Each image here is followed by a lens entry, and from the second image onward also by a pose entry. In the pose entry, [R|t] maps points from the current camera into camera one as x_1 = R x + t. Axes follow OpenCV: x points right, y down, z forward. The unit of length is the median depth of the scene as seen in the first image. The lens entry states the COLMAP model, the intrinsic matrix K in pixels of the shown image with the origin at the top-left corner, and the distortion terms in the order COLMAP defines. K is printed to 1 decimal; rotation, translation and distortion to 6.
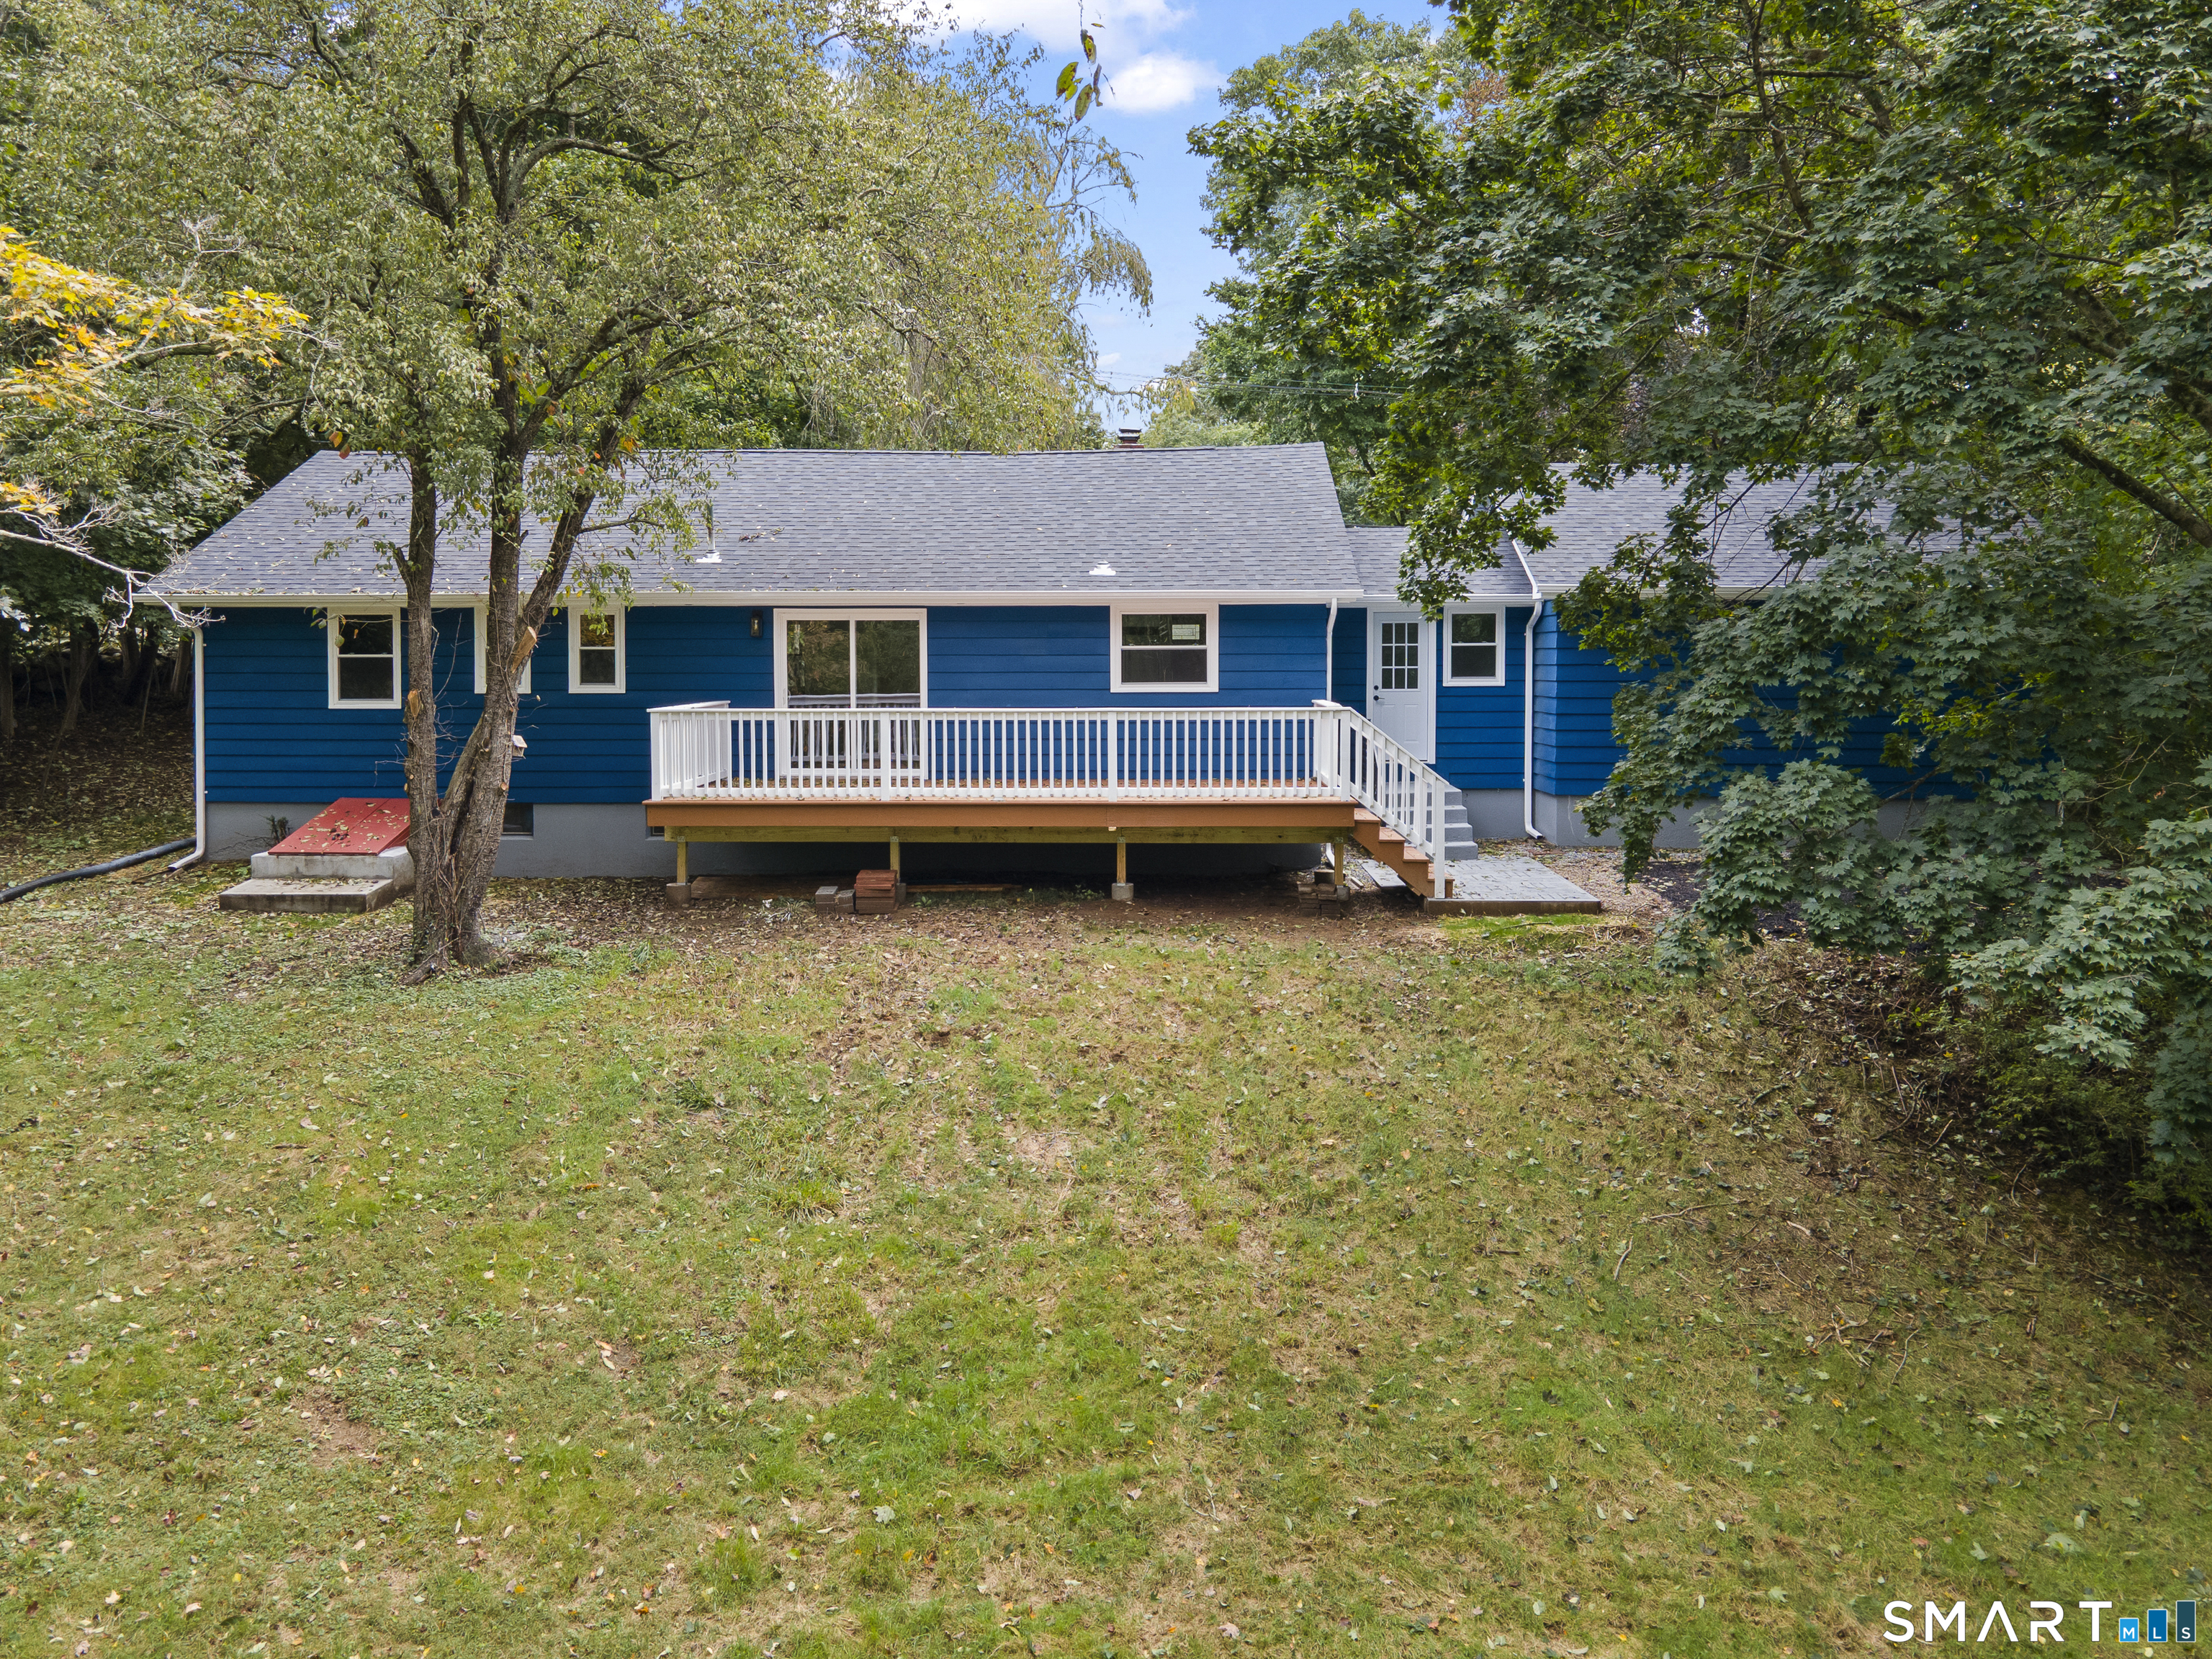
lens RADIAL K [[1568.1, 0, 1104.9], [0, 1568.1, 748.9], [0, 0, 1]] dist [0.005096, 0.012984]
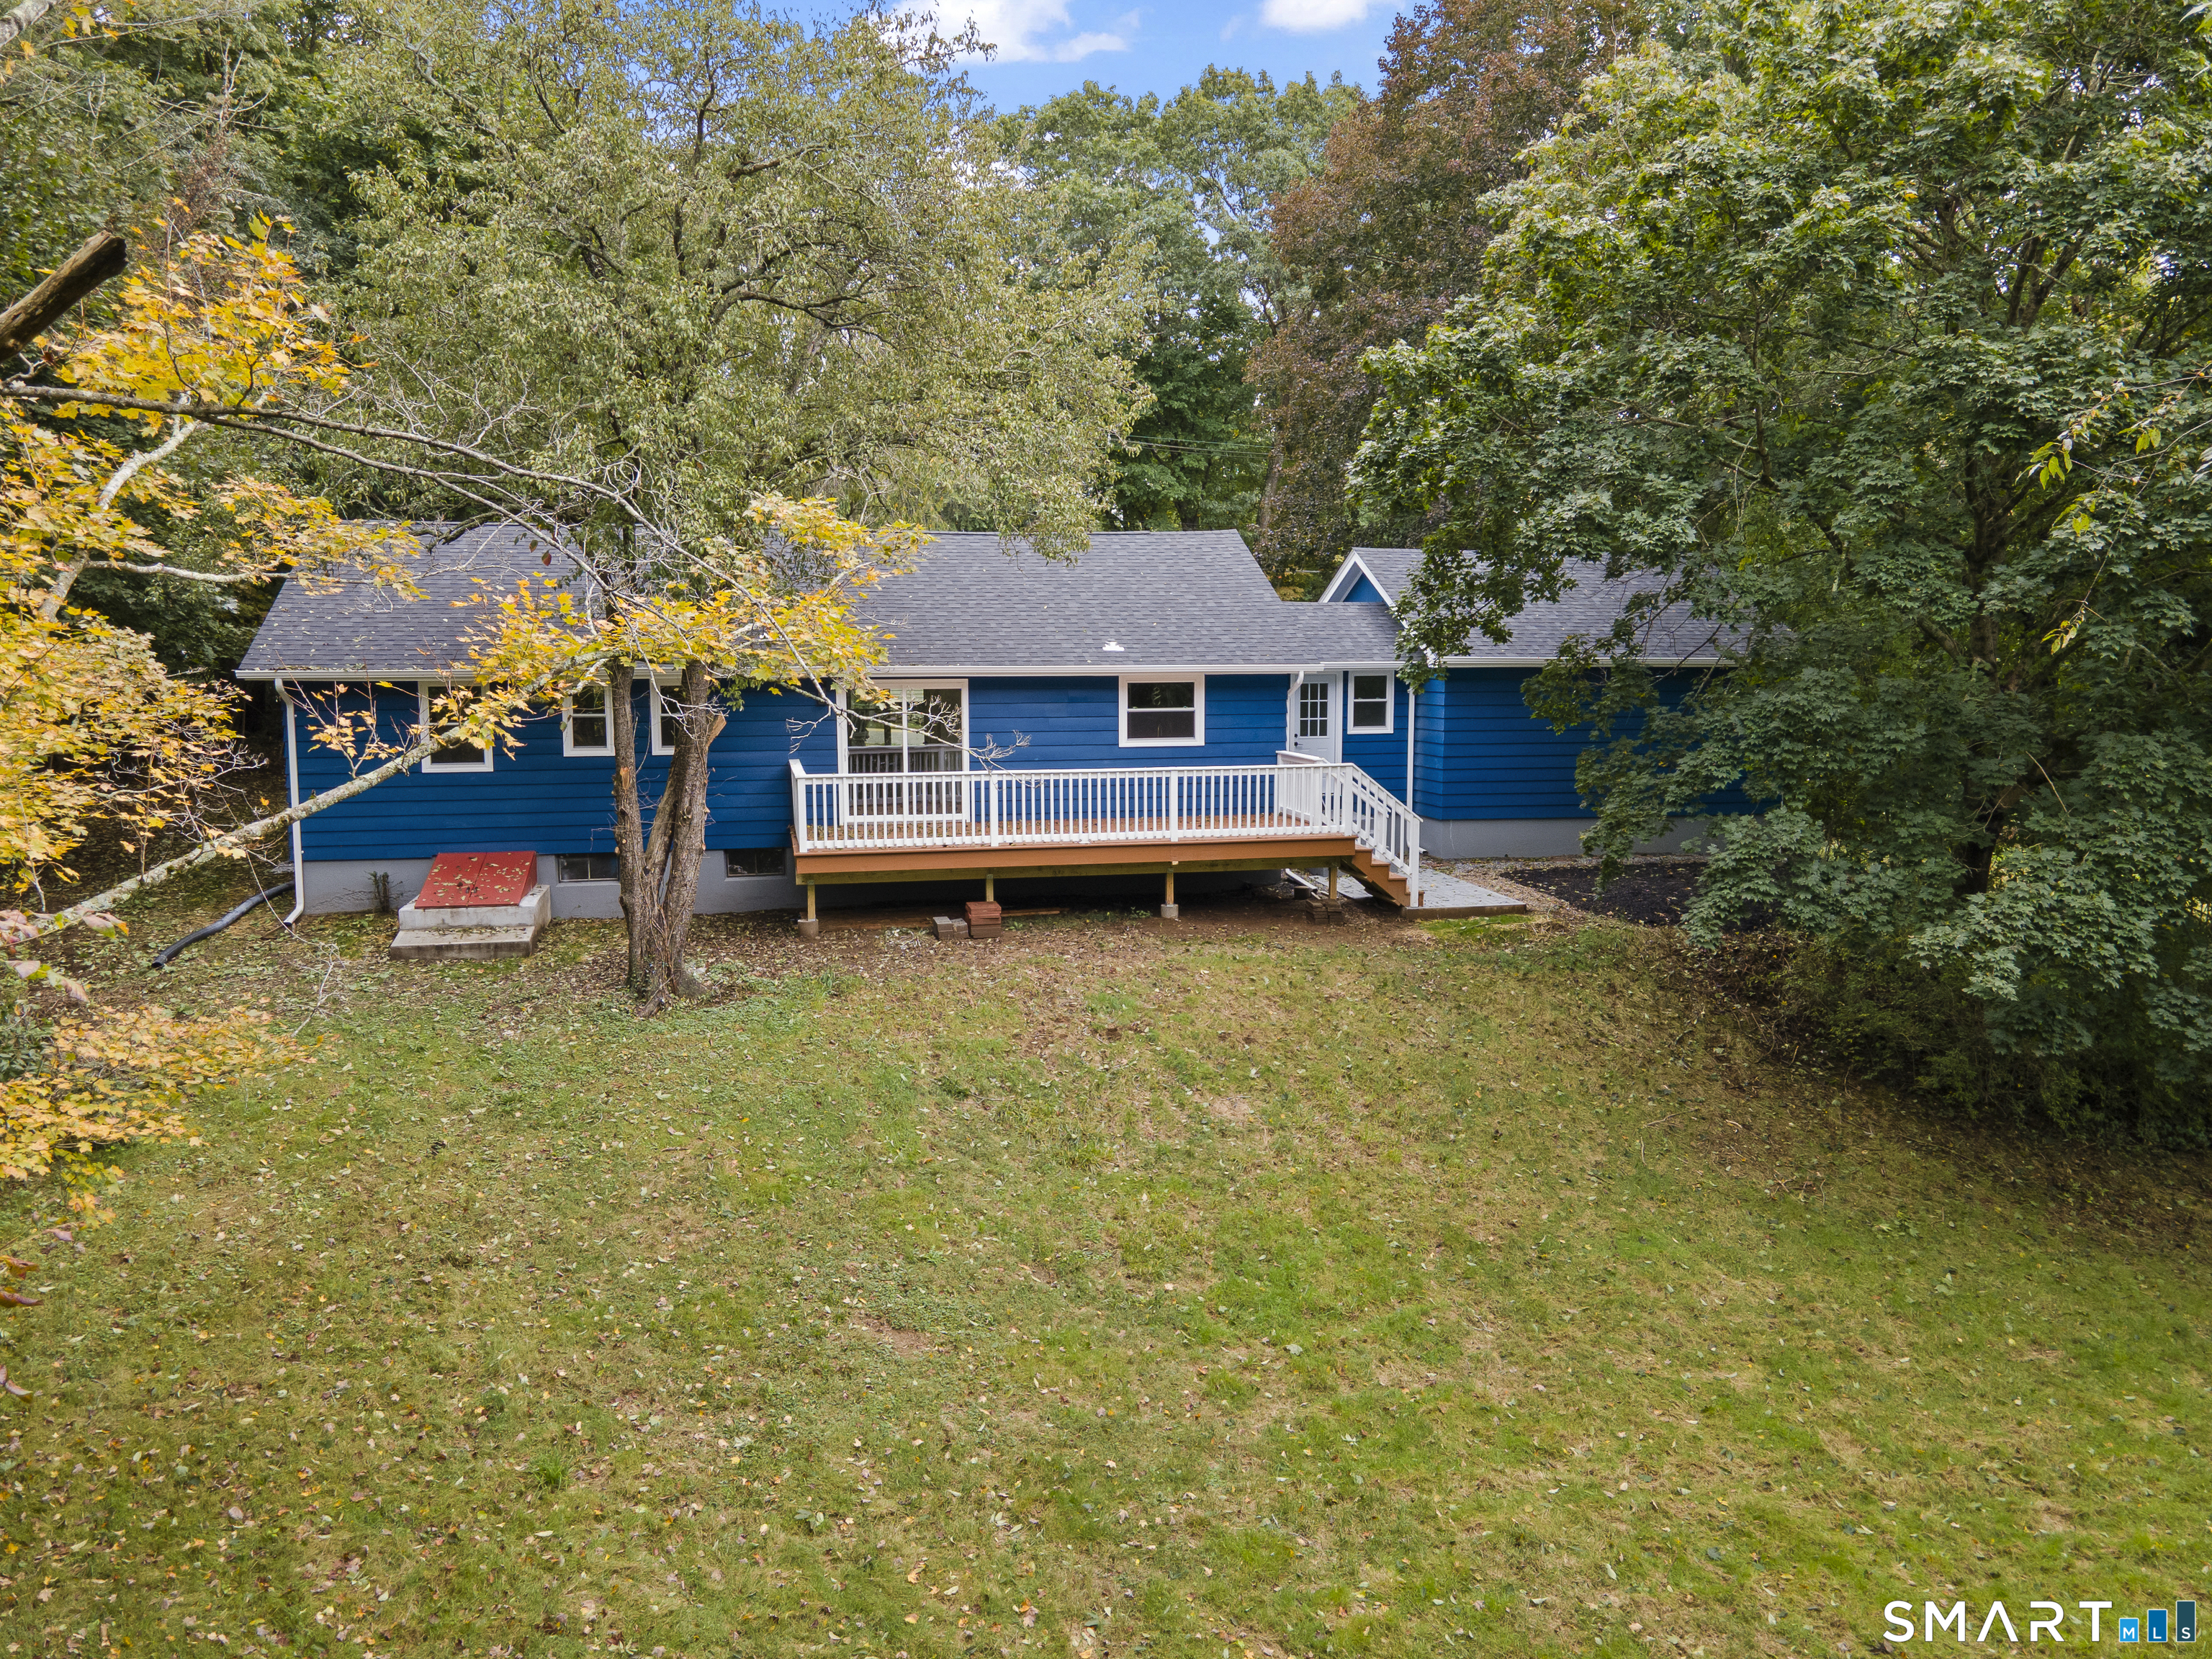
lens RADIAL K [[1536.9, 0, 1106.0], [0, 1536.9, 829.5], [0, 0, 1]] dist [-0.004772, -0.001405]
pose [[0.969473, -0.027740, 0.243626, -0.360695], [0.015970, 0.998614, 0.050156, -0.038710], [-0.244679, -0.044734, 0.968572, -0.178330]]
